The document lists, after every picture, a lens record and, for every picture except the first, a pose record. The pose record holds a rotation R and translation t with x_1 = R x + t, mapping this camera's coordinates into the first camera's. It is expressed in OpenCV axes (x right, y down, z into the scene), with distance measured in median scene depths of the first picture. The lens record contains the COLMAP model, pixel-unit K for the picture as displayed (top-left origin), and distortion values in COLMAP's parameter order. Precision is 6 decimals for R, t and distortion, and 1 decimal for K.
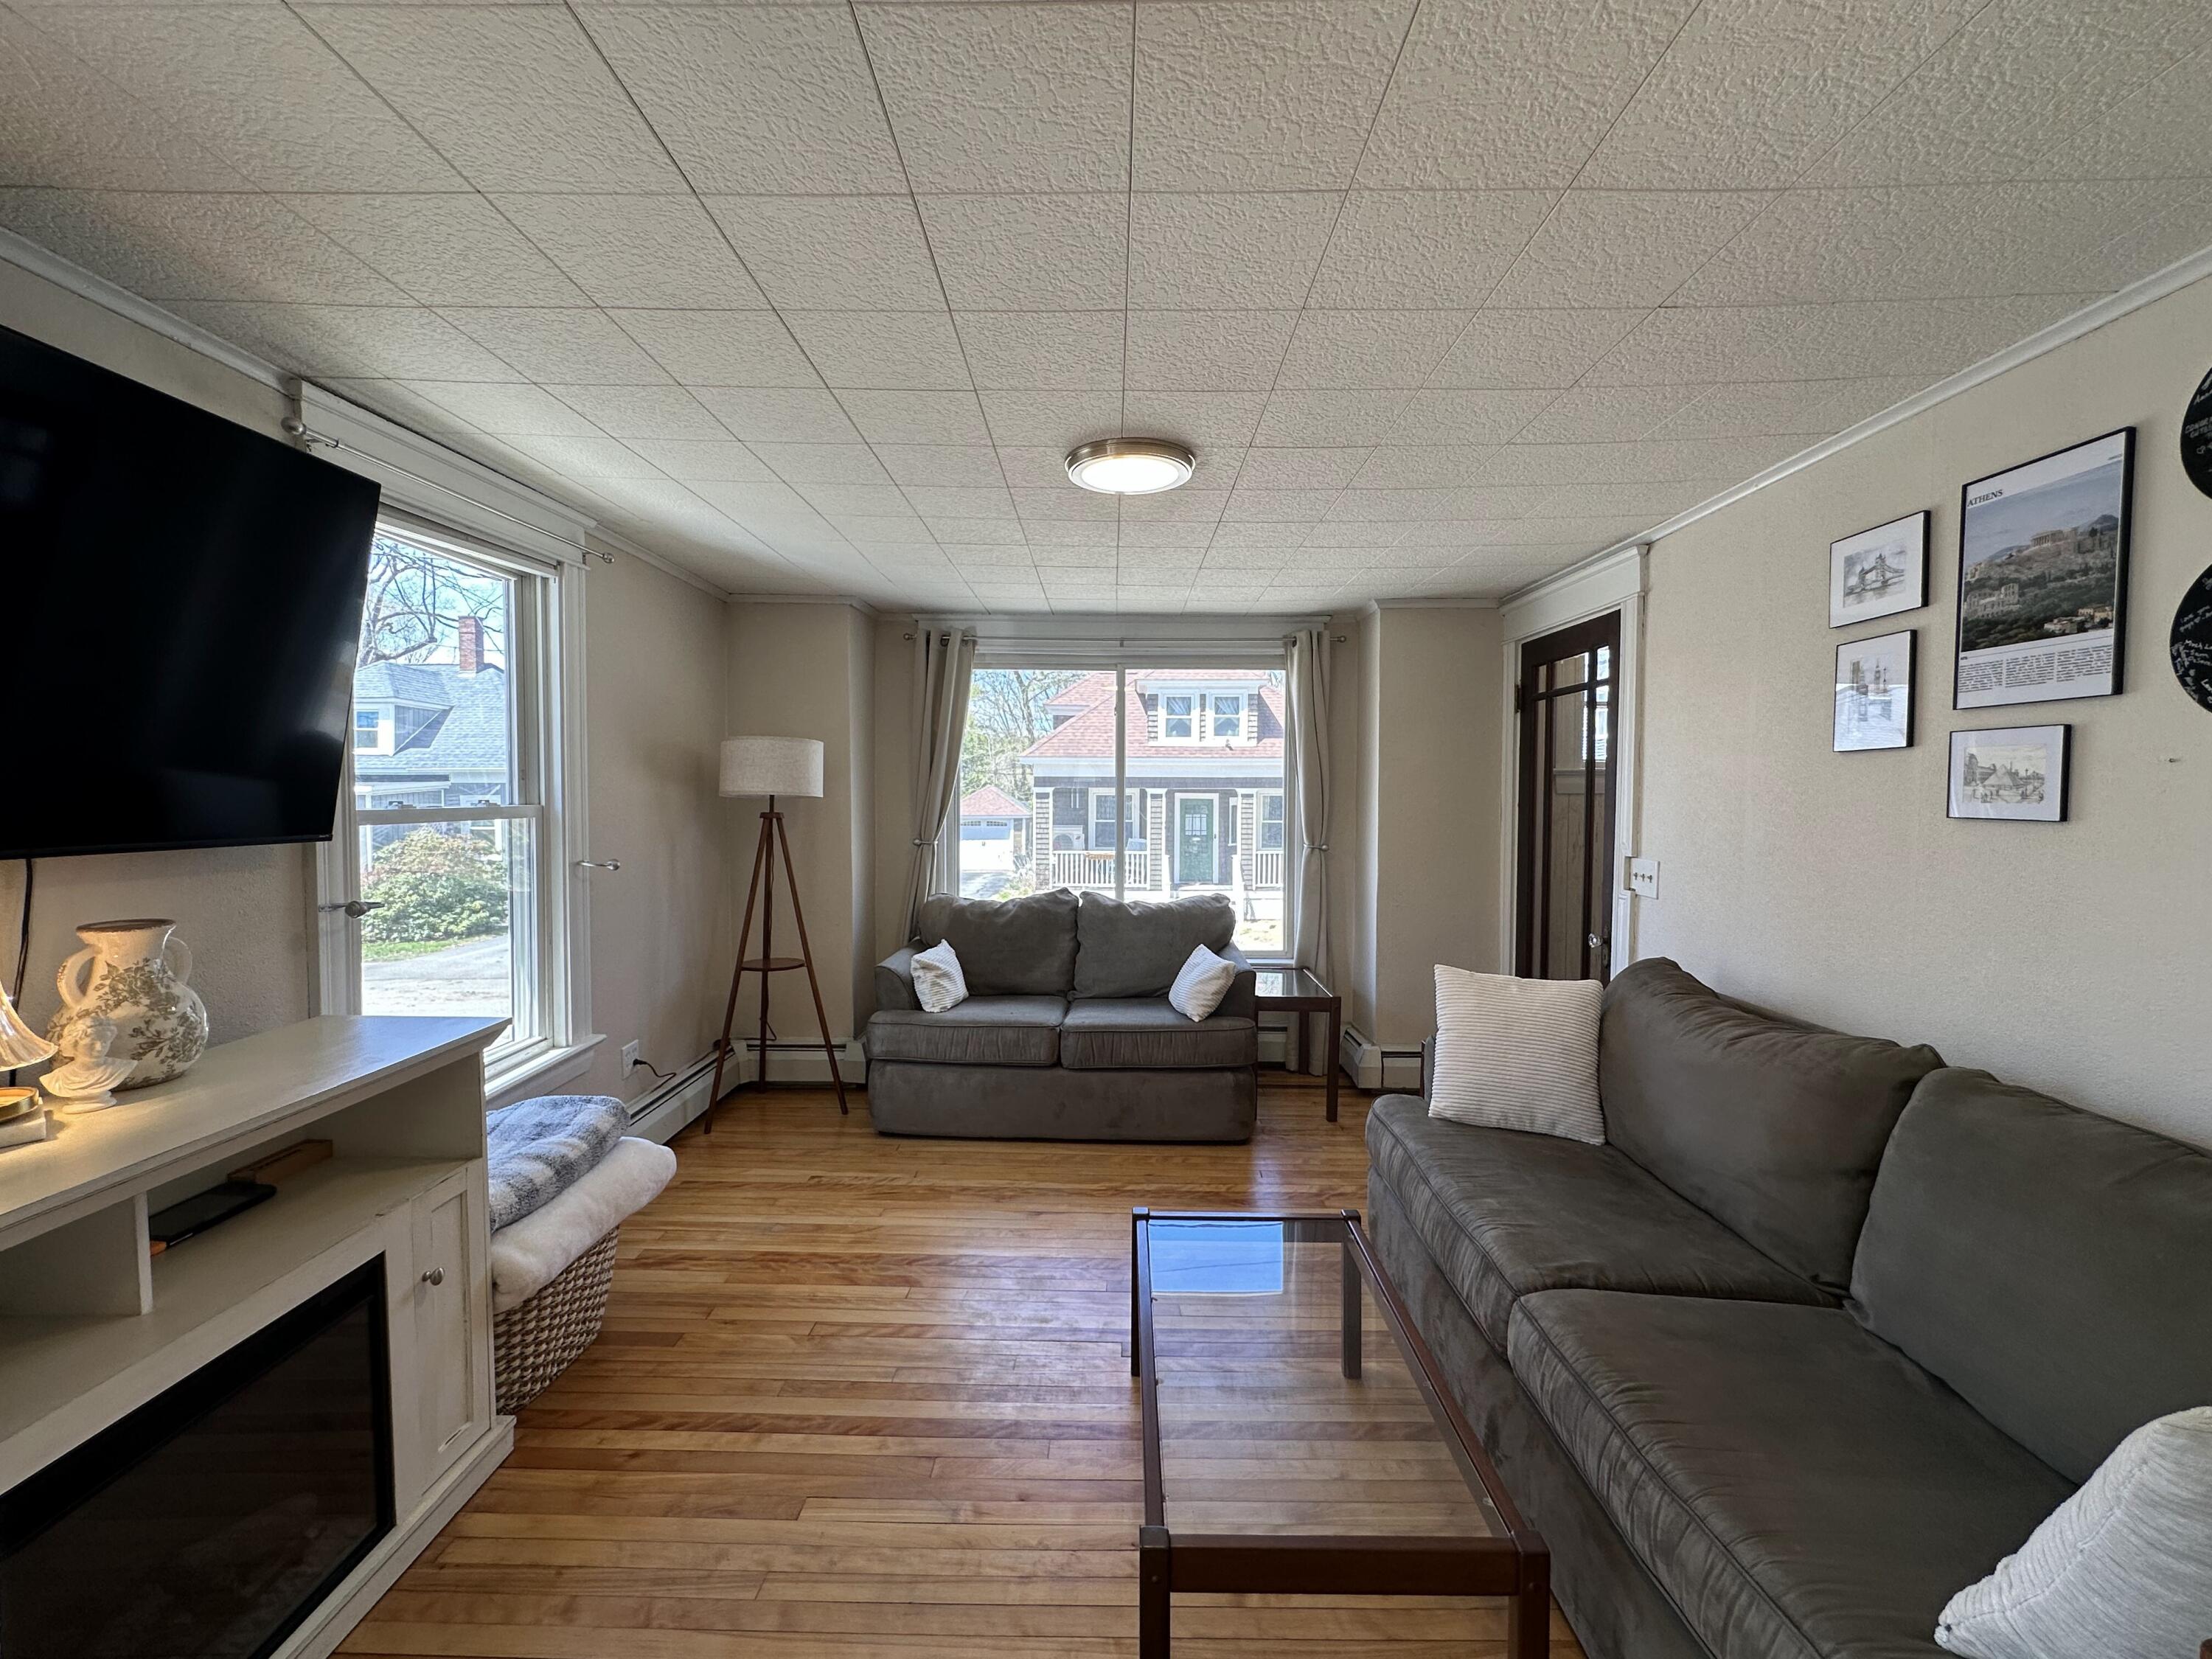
lens RADIAL K [[923.0, 0, 1107.2], [0, 923.0, 828.1], [0, 0, 1]] dist [-0.003877, 0.000688]
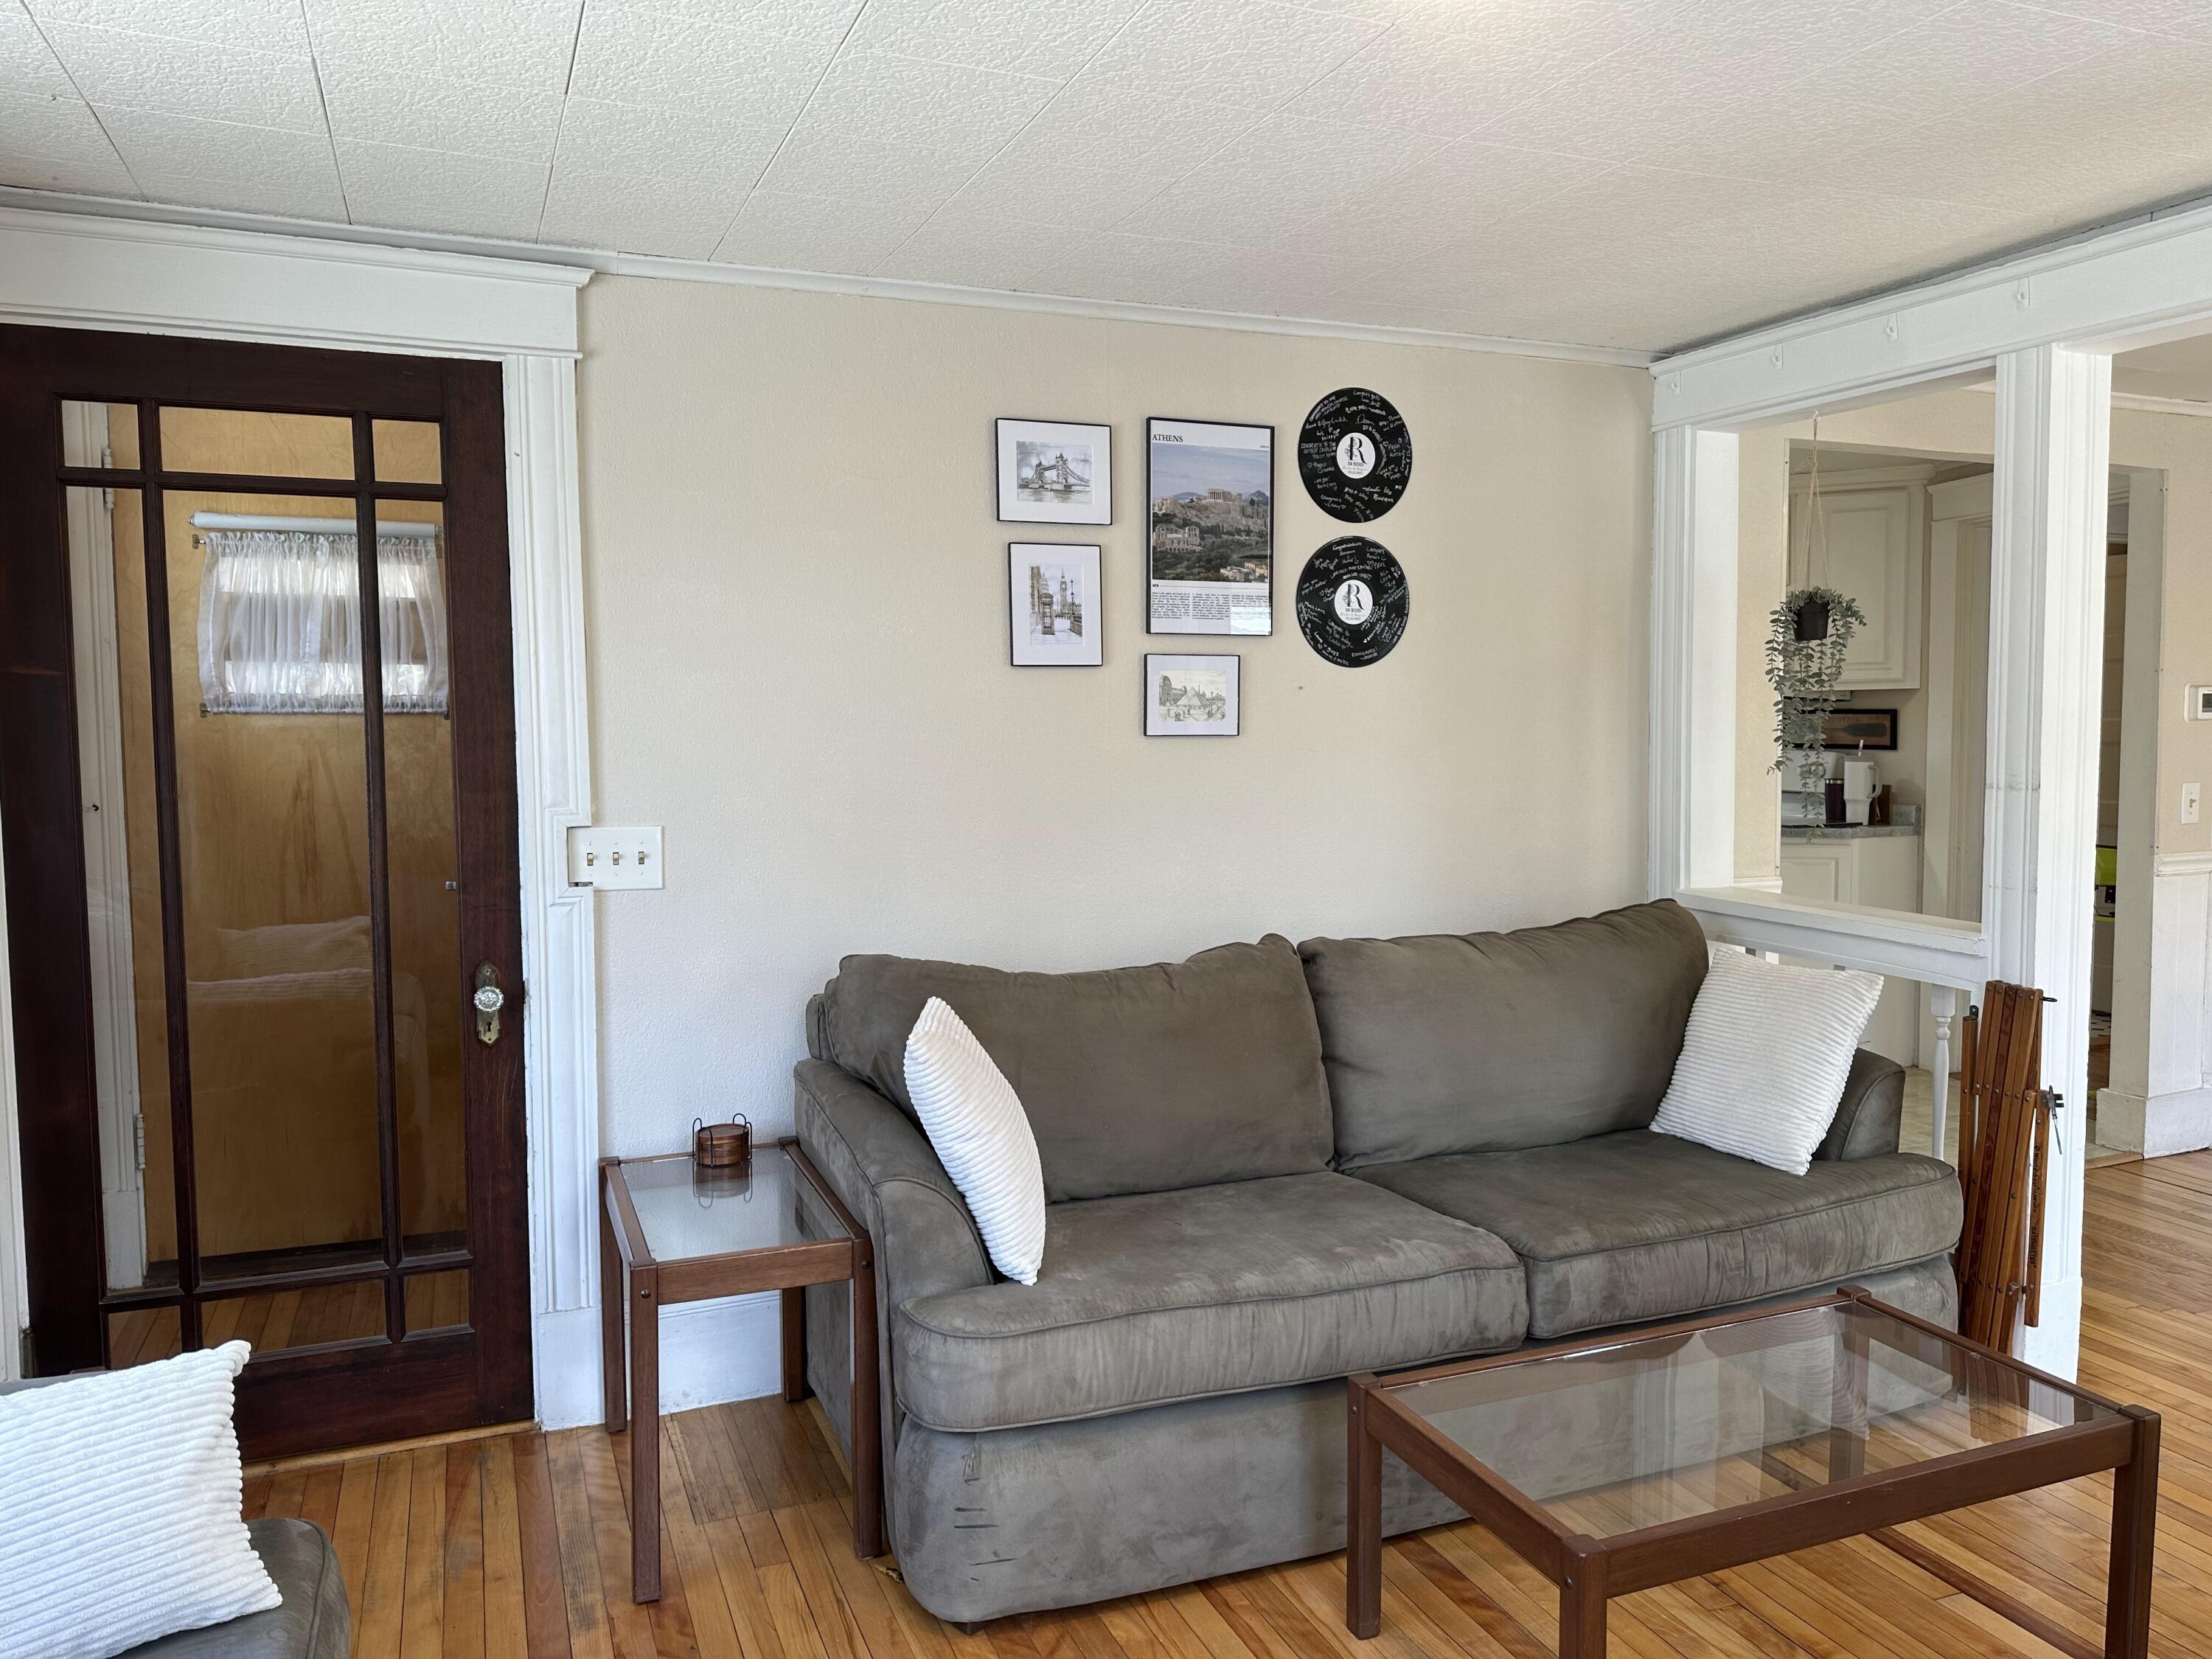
lens RADIAL K [[1570.1, 0, 1106.0], [0, 1570.1, 829.5], [0, 0, 1]] dist [0.117030, -0.150195]
pose [[-0.390874, -0.066076, 0.918070, -0.606889], [0.039444, 0.995301, 0.088428, -0.054970], [-0.919599, 0.070777, -0.386431, 1.462775]]
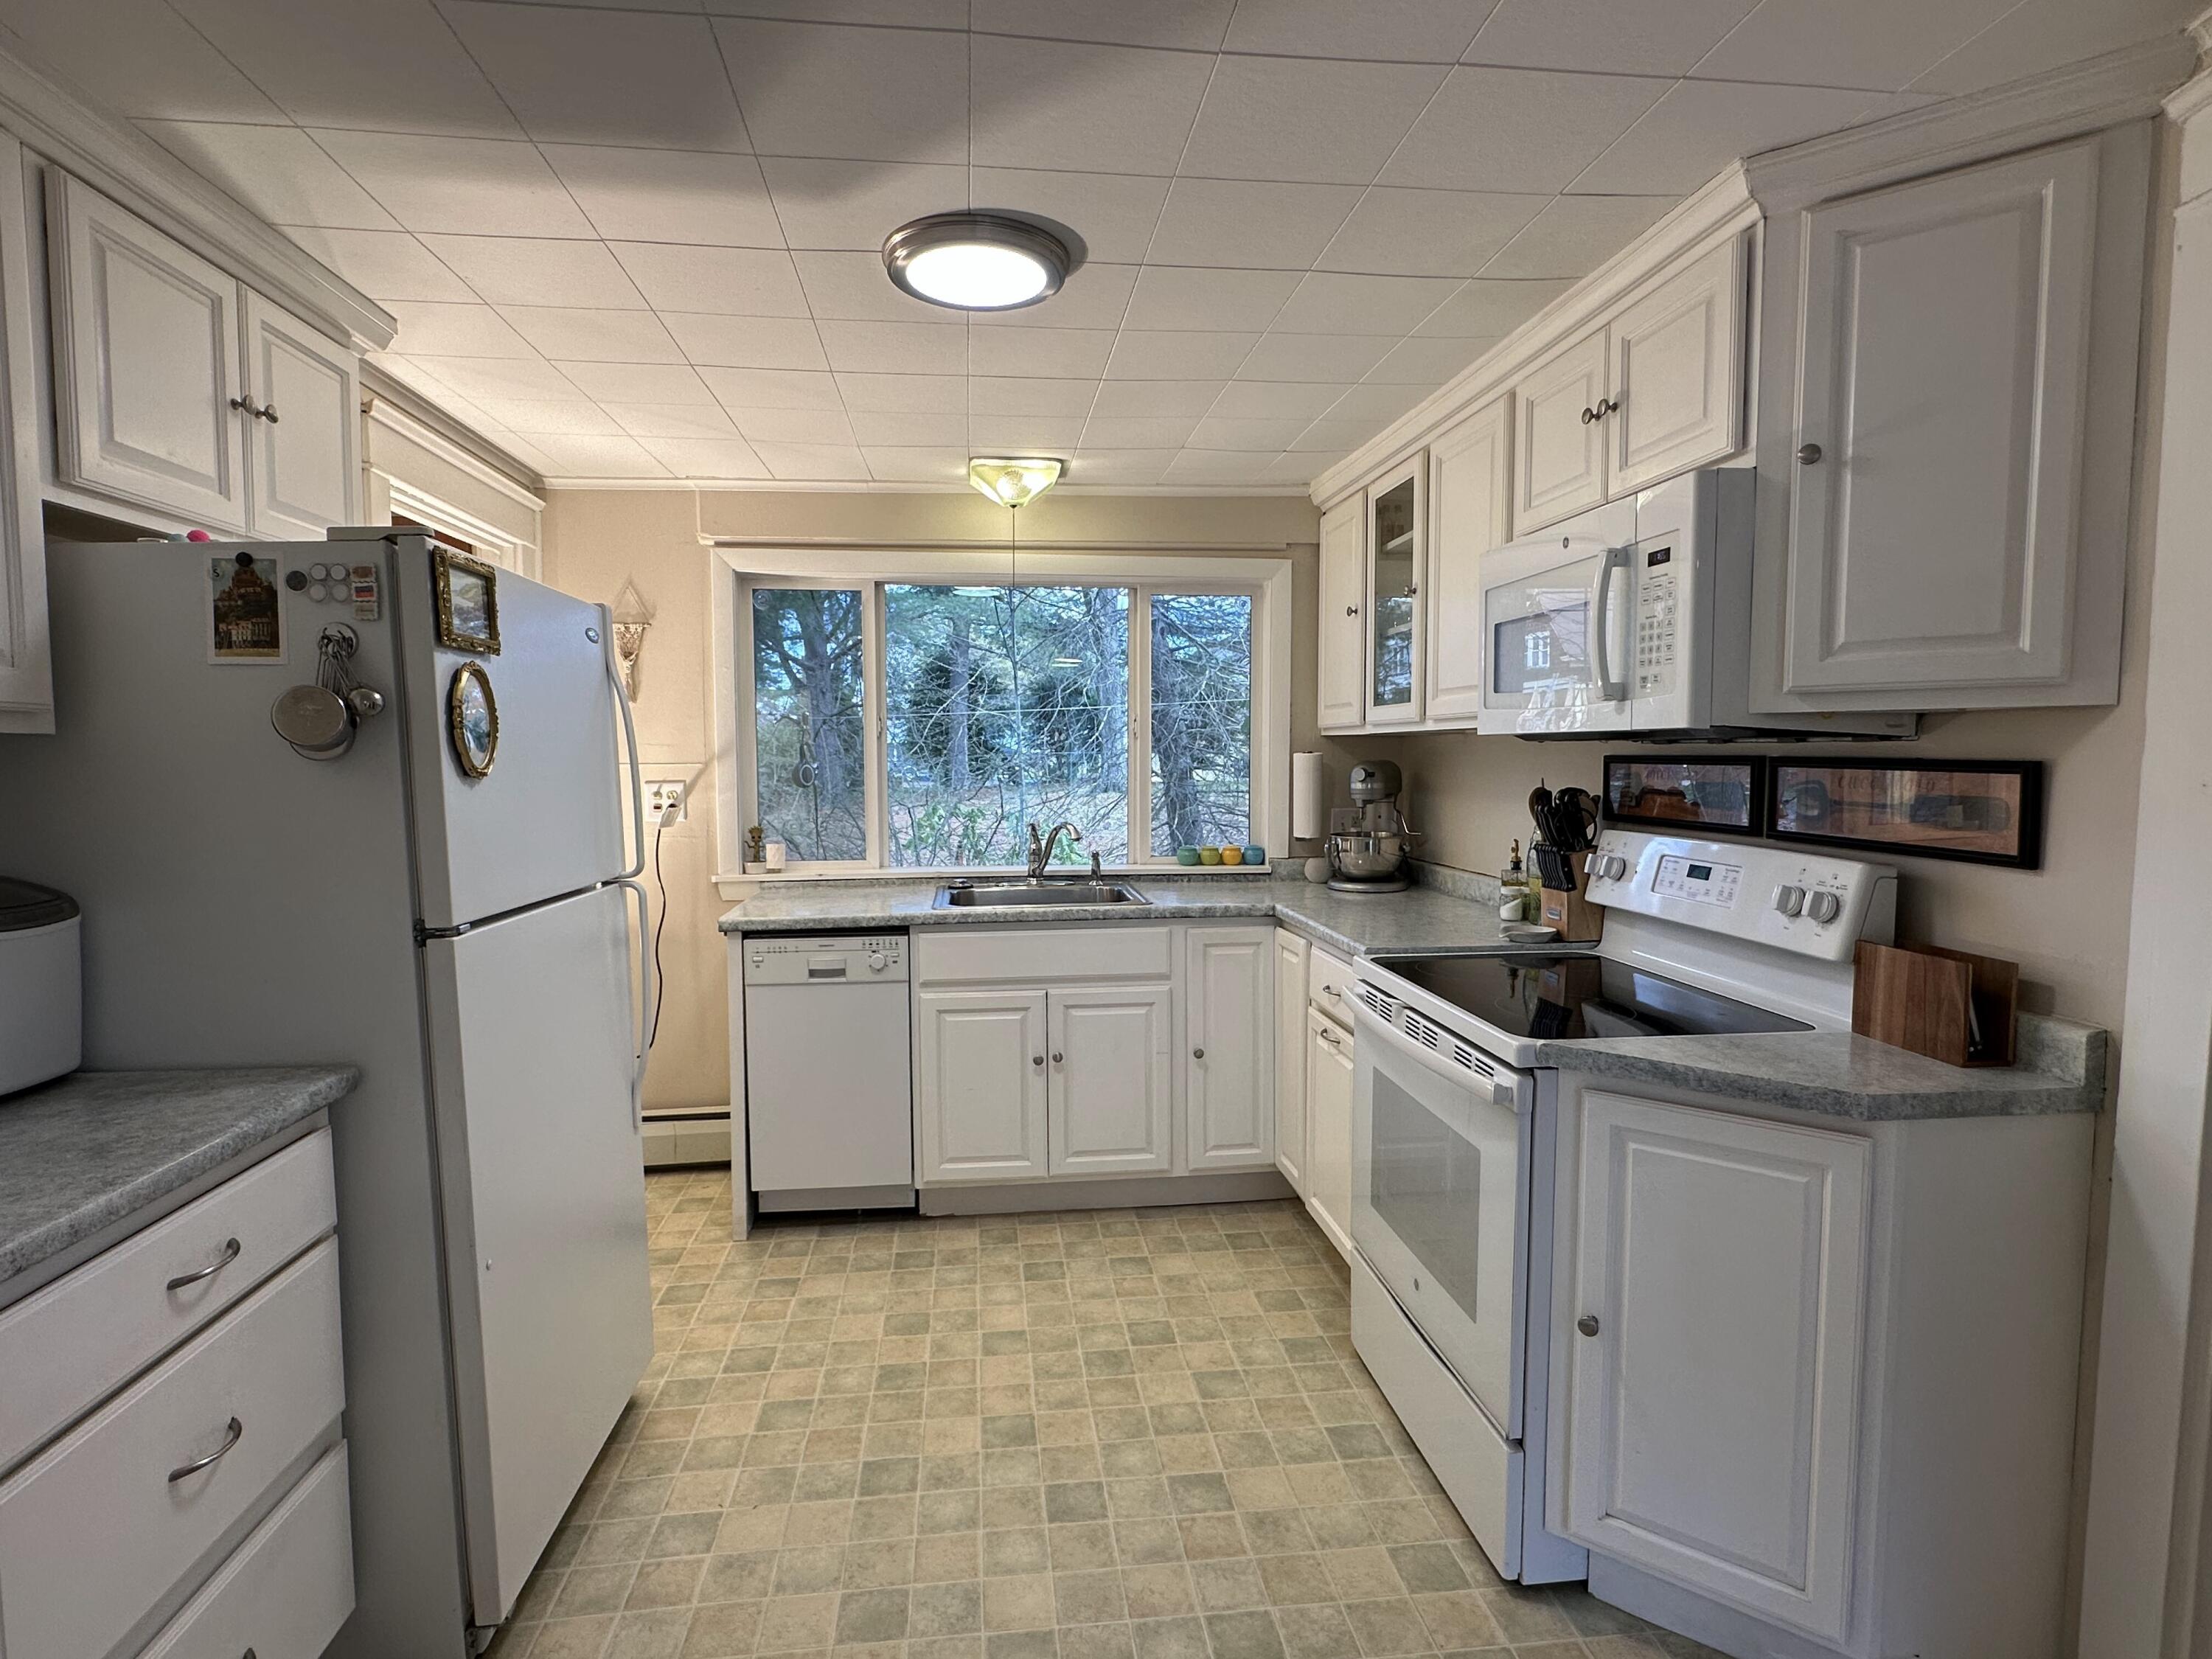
lens RADIAL K [[1117.5, 0, 1103.4], [0, 1117.5, 834.8], [0, 0, 1]] dist [-0.001623, 0.000147]
pose [[-0.127551, -0.079077, 0.988675, 0.703803], [0.032709, 0.995939, 0.083878, 0.000211], [-0.991293, 0.043037, -0.124447, -0.100666]]
